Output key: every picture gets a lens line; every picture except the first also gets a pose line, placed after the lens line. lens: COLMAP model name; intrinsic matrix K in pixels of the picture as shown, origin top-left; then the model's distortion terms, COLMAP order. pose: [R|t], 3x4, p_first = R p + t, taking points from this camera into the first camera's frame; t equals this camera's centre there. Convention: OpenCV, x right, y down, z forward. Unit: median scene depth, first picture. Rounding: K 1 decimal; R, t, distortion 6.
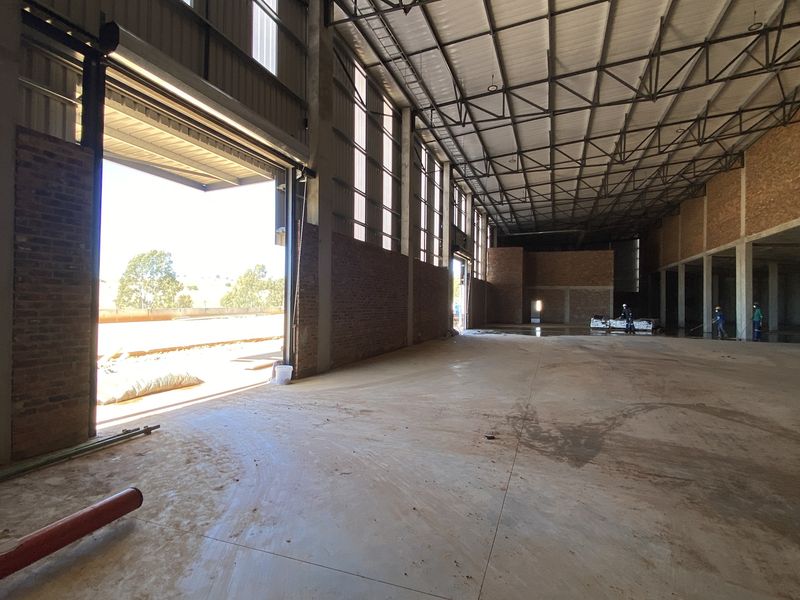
lens RADIAL K [[428.2, 0, 395.4], [0, 428.2, 299.1], [0, 0, 1]] dist [0.028380, -0.028540]
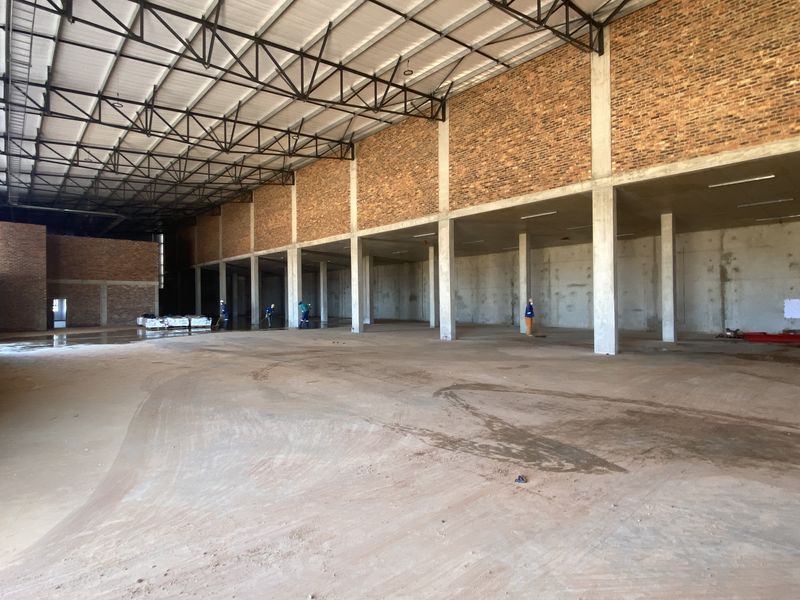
lens RADIAL K [[428.2, 0, 395.3], [0, 428.2, 299.4], [0, 0, 1]] dist [0.028380, -0.028540]
pose [[0.467442, -0.014295, 0.883908, -0.196944], [0.007267, 0.999898, 0.012328, 0.000543], [-0.883994, 0.000661, 0.467498, 0.311858]]
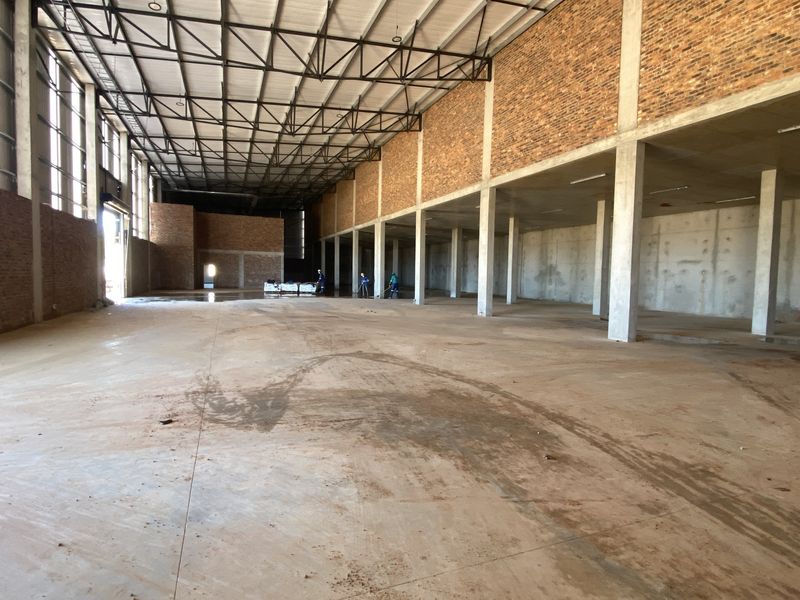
lens RADIAL K [[428.2, 0, 396.3], [0, 428.2, 298.8], [0, 0, 1]] dist [0.028380, -0.028540]
pose [[0.745667, -0.037047, 0.665288, 0.000648], [-0.016286, 0.997142, 0.073780, 0.003945], [-0.666120, -0.065850, 0.742932, 0.030224]]
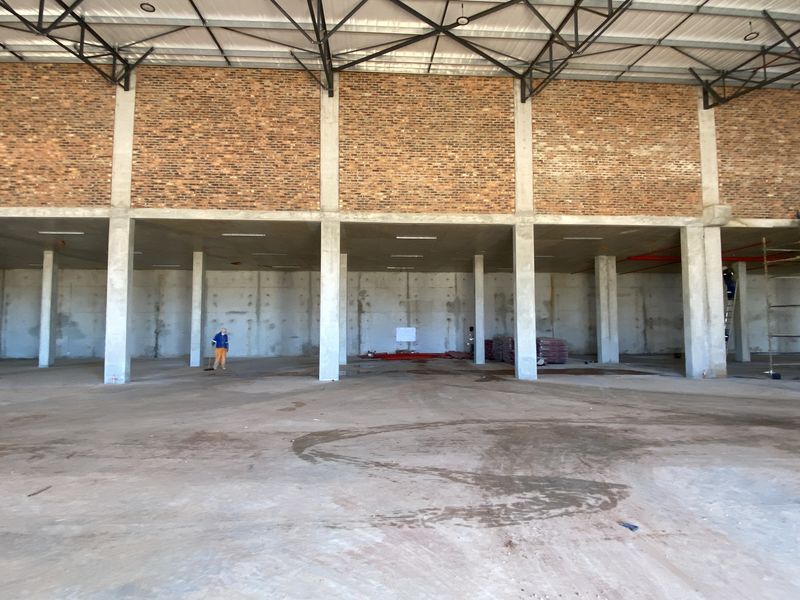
lens RADIAL K [[428.2, 0, 396.1], [0, 428.2, 298.8], [0, 0, 1]] dist [0.028380, -0.028540]
pose [[-0.402860, 0.045390, 0.914135, -0.099321], [-0.012706, 0.998396, -0.055174, 0.001965], [-0.915173, -0.033843, -0.401637, 0.599807]]
